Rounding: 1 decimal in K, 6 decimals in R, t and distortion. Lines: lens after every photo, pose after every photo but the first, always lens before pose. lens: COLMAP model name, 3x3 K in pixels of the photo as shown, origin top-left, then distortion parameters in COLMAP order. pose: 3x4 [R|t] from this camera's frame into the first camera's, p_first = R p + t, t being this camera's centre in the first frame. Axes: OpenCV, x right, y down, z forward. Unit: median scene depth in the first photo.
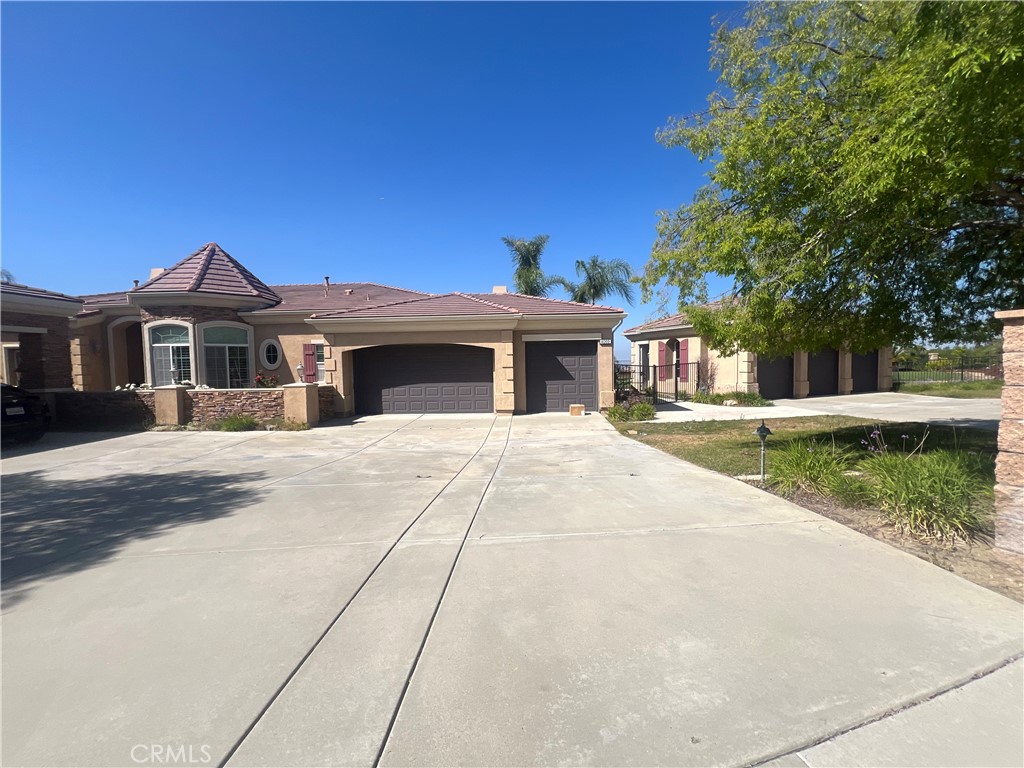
lens RADIAL K [[412.5, 0, 510.7], [0, 412.5, 379.9], [0, 0, 1]] dist [0.000340, 0.000220]
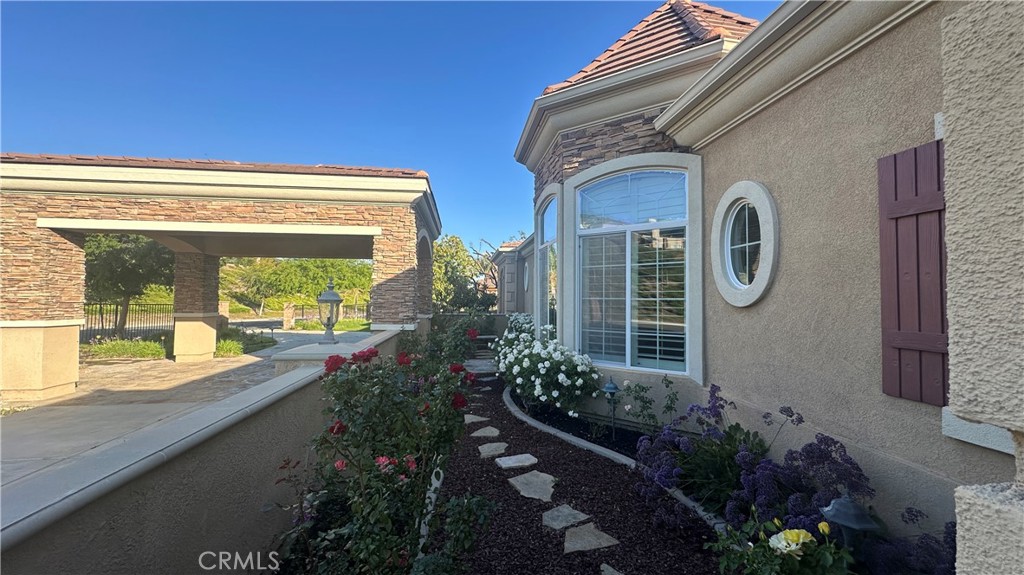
lens RADIAL K [[411.1, 0, 512.3], [0, 411.1, 286.9], [0, 0, 1]] dist [-0.001747, 0.000399]
pose [[0.156549, -0.003843, -0.987663, -0.383646], [-0.046111, 0.998874, -0.011195, -0.028822], [0.986593, 0.047294, 0.156195, 0.886441]]
